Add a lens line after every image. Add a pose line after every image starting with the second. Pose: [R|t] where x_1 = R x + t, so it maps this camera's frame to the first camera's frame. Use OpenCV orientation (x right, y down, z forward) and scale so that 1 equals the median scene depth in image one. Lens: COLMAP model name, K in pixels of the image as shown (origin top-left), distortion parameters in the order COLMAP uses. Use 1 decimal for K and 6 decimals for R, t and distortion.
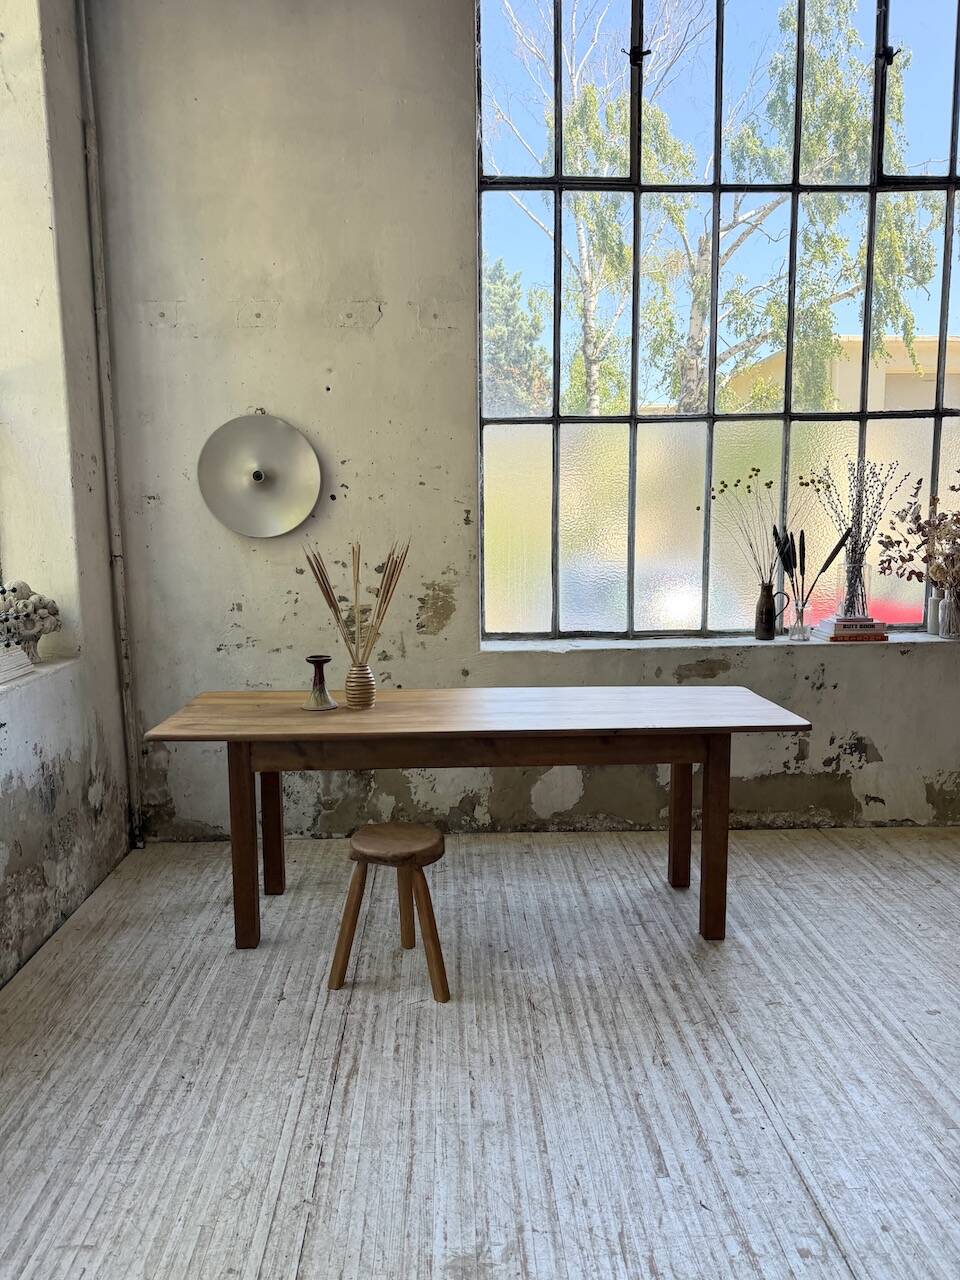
lens RADIAL K [[890.7, 0, 481.9], [0, 890.7, 643.3], [0, 0, 1]] dist [0.154770, -0.316943]
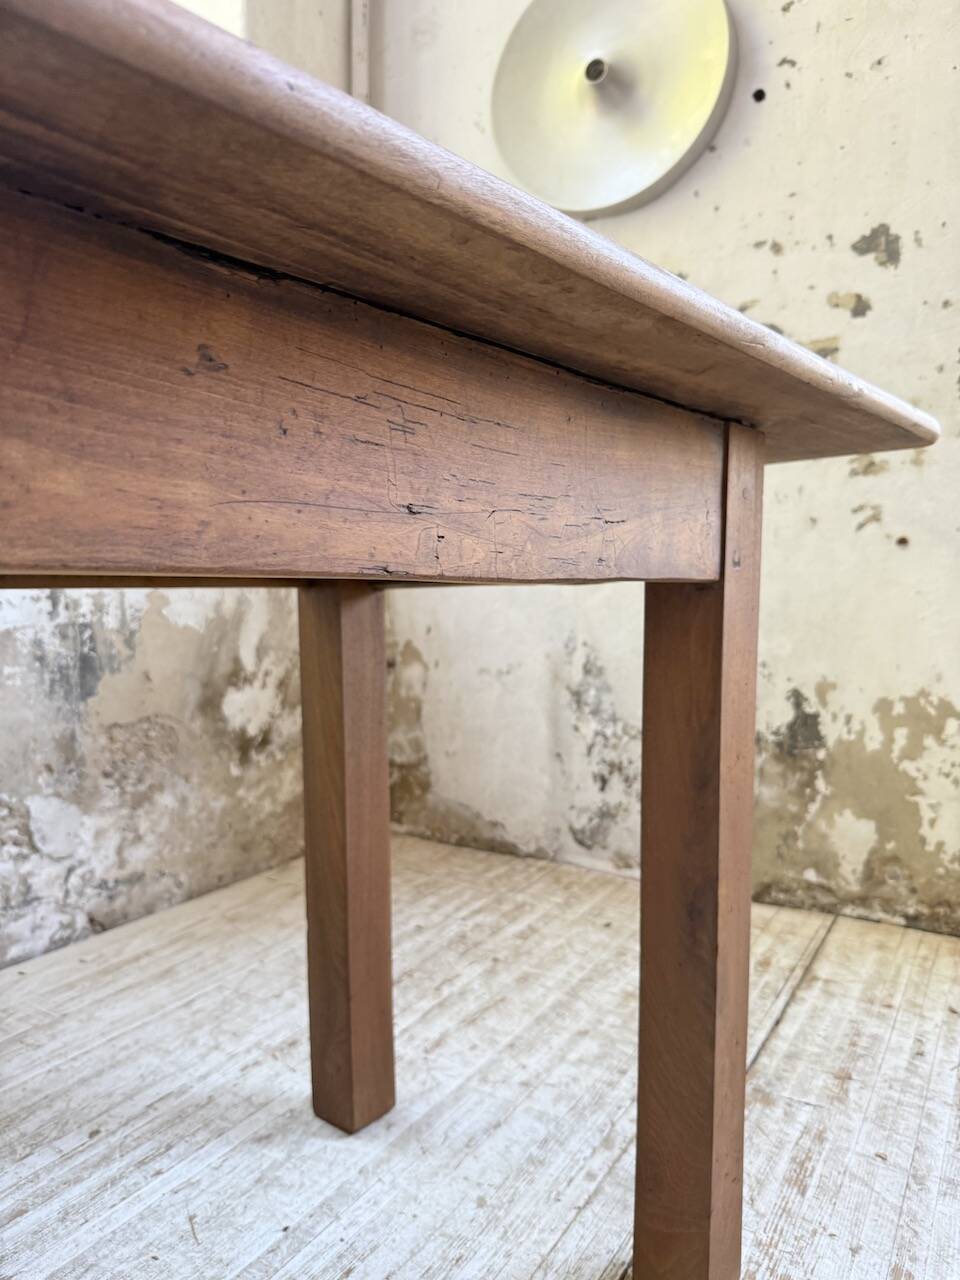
lens RADIAL K [[914.8, 0, 481.7], [0, 914.8, 638.1], [0, 0, 1]] dist [0.039359, -0.090278]
pose [[0.835527, 0.045272, -0.547580, -0.024402], [-0.085970, 0.995097, -0.048907, 0.129053], [0.542681, 0.087939, 0.835323, 0.575921]]
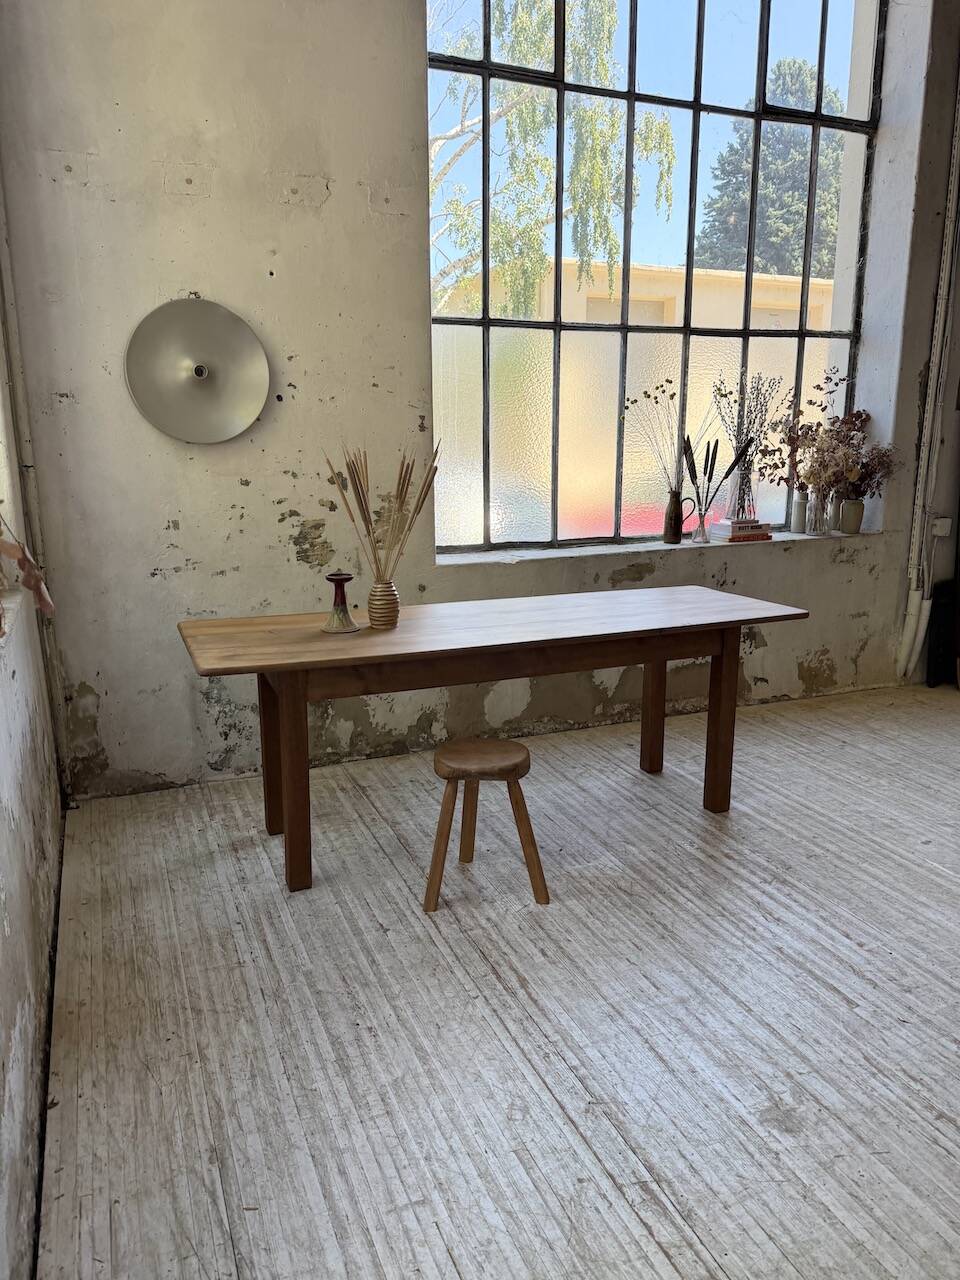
lens RADIAL K [[890.7, 0, 481.9], [0, 890.7, 643.3], [0, 0, 1]] dist [0.154770, -0.316943]
pose [[0.936433, -0.072946, 0.343180, -0.300914], [0.042450, 0.994518, 0.095559, 0.002907], [-0.348269, -0.074916, 0.934396, 0.067976]]
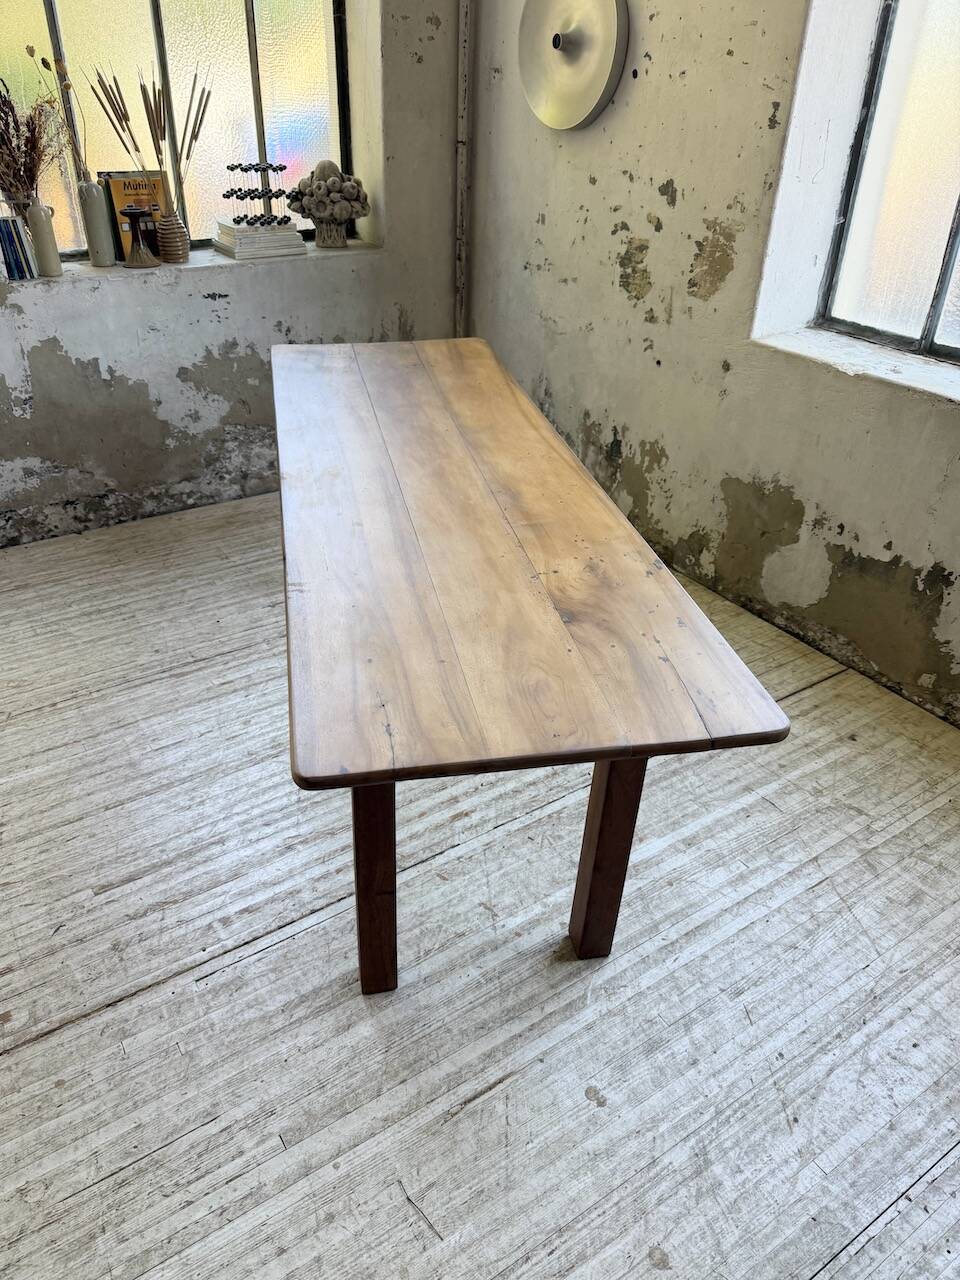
lens RADIAL K [[899.5, 0, 475.6], [0, 899.5, 640.0], [0, 0, 1]] dist [0.057913, -0.107982]
pose [[0.516426, 0.473395, -0.713583, 0.500113], [-0.144550, 0.869535, 0.472243, -0.089982], [0.844043, -0.140730, 0.517480, 0.443335]]
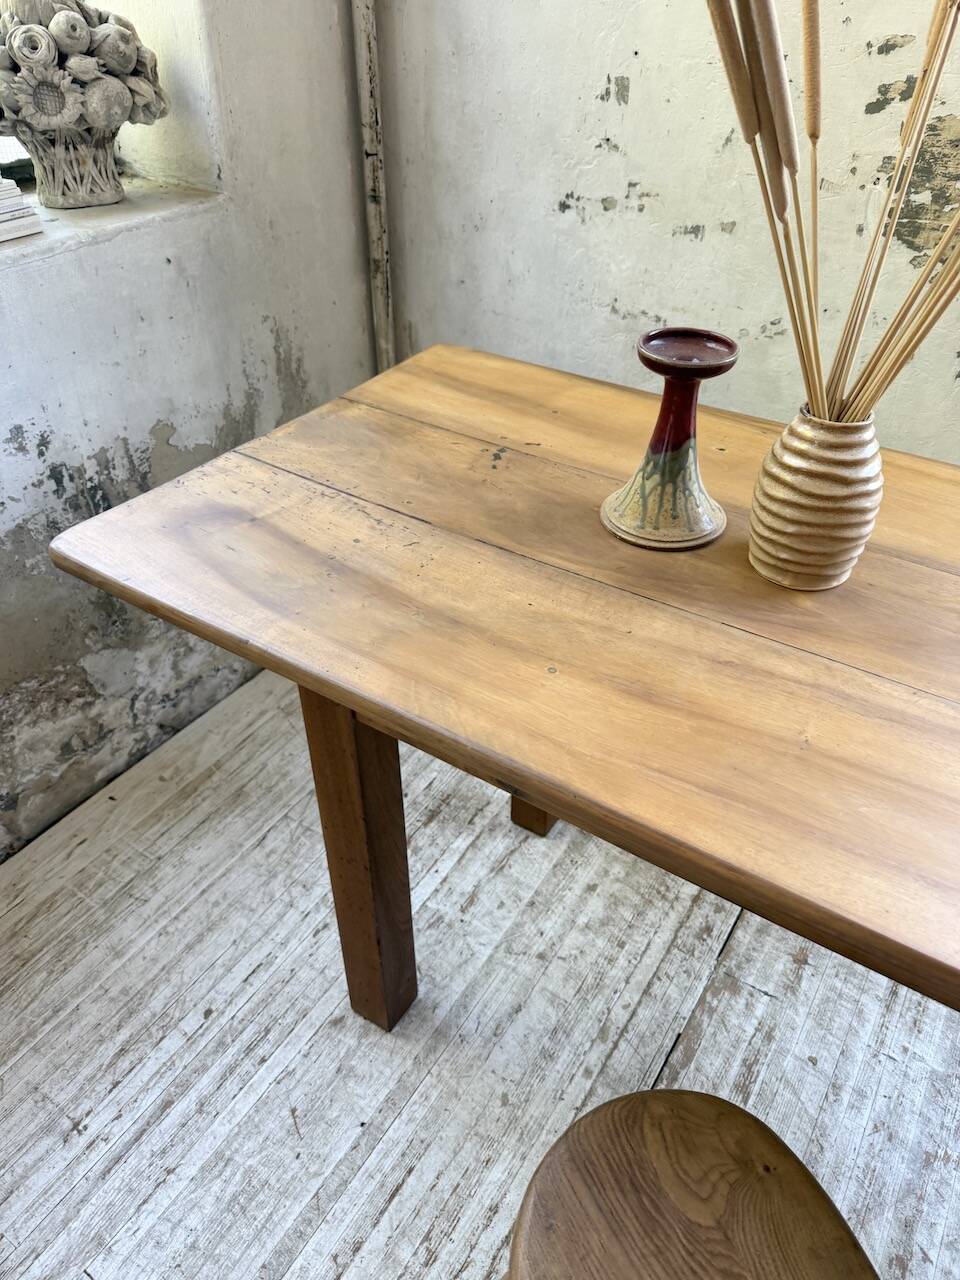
lens RADIAL K [[914.1, 0, 486.5], [0, 914.1, 644.0], [0, 0, 1]] dist [-0.001953, -0.009445]
pose [[0.818307, 0.361335, -0.447002, -0.067047], [-0.093631, 0.851102, 0.516583, -0.034723], [0.567104, -0.380870, 0.730296, 0.609869]]
